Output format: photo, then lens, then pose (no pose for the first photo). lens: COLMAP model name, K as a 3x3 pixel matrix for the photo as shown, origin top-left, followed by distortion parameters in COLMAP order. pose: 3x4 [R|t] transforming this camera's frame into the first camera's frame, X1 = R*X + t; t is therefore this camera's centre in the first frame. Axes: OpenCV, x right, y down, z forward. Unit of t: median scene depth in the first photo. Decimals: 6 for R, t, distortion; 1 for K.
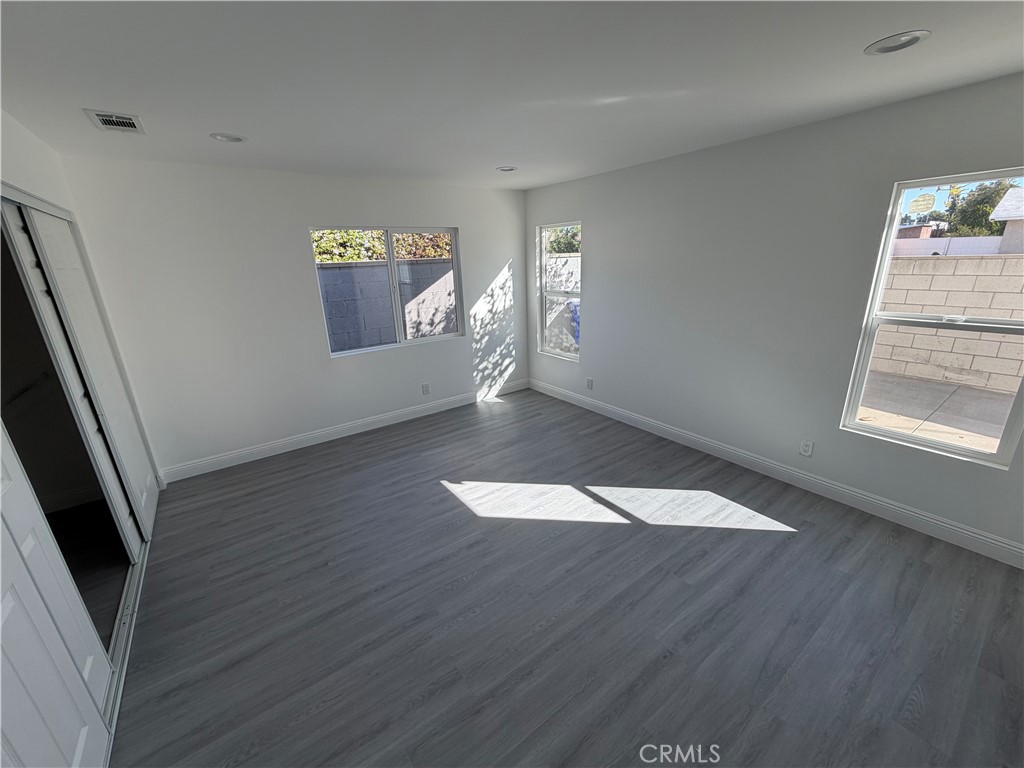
lens RADIAL K [[407.6, 0, 511.3], [0, 407.6, 386.6], [0, 0, 1]] dist [0.000653, -0.000033]
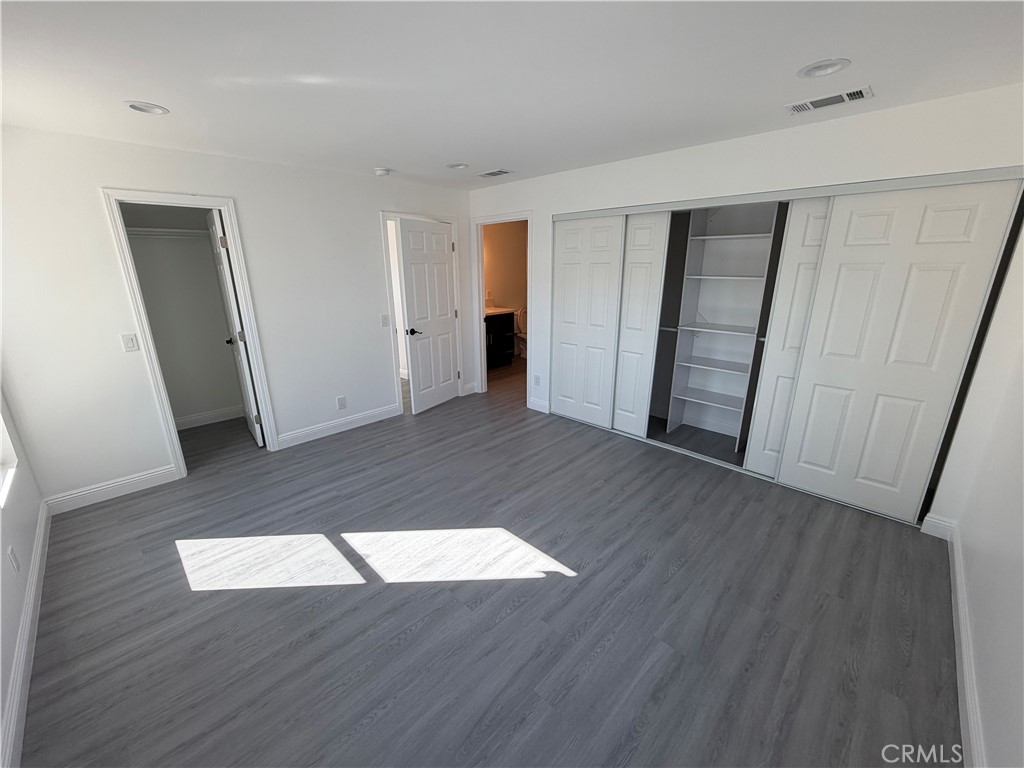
lens RADIAL K [[407.6, 0, 511.0], [0, 407.6, 382.8], [0, 0, 1]] dist [0.000653, -0.000033]
pose [[-0.986067, 0.087843, -0.141266, 0.003535], [-0.006606, 0.827858, 0.560899, -0.481361], [0.166219, 0.554017, -0.815743, 1.581270]]
